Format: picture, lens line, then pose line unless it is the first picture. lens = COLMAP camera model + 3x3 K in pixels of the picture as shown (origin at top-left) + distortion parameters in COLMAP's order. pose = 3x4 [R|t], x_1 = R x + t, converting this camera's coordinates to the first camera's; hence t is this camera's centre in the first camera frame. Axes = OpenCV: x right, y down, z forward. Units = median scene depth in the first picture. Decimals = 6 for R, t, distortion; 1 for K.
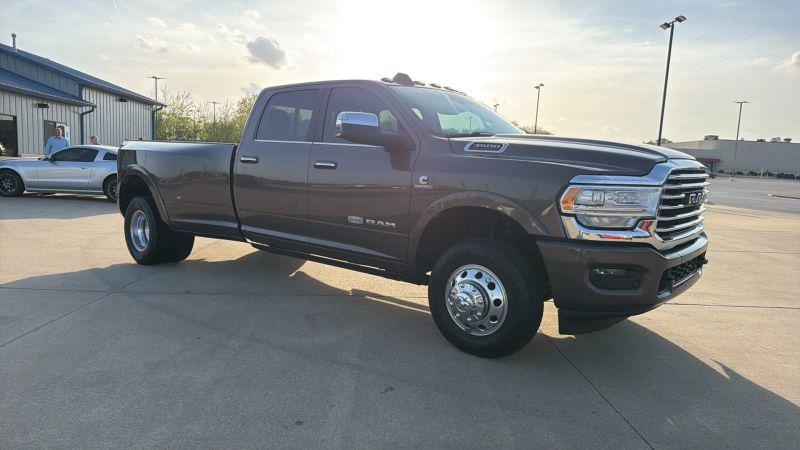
lens RADIAL K [[543.8, 0, 396.5], [0, 543.8, 216.3], [0, 0, 1]] dist [0.068355, -0.106300]
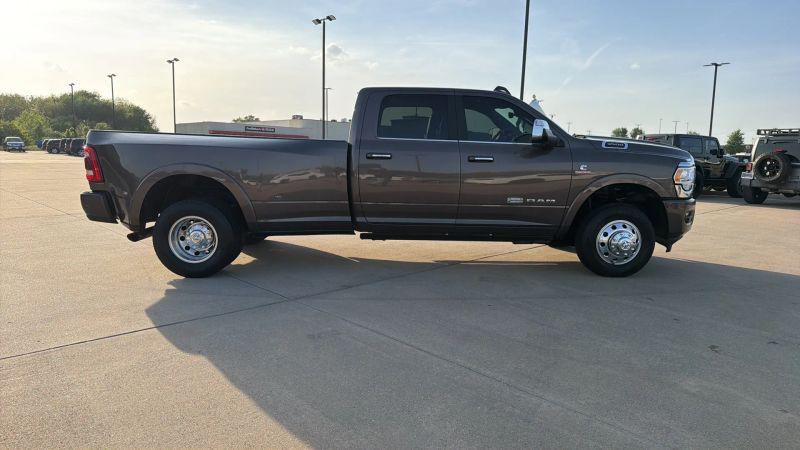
lens RADIAL K [[543.8, 0, 396.5], [0, 543.8, 216.3], [0, 0, 1]] dist [0.068355, -0.106300]
pose [[0.744625, -0.102332, 0.659592, -1.182434], [0.073924, 0.994742, 0.070874, -0.070788], [-0.663377, -0.004014, 0.748275, 0.205273]]
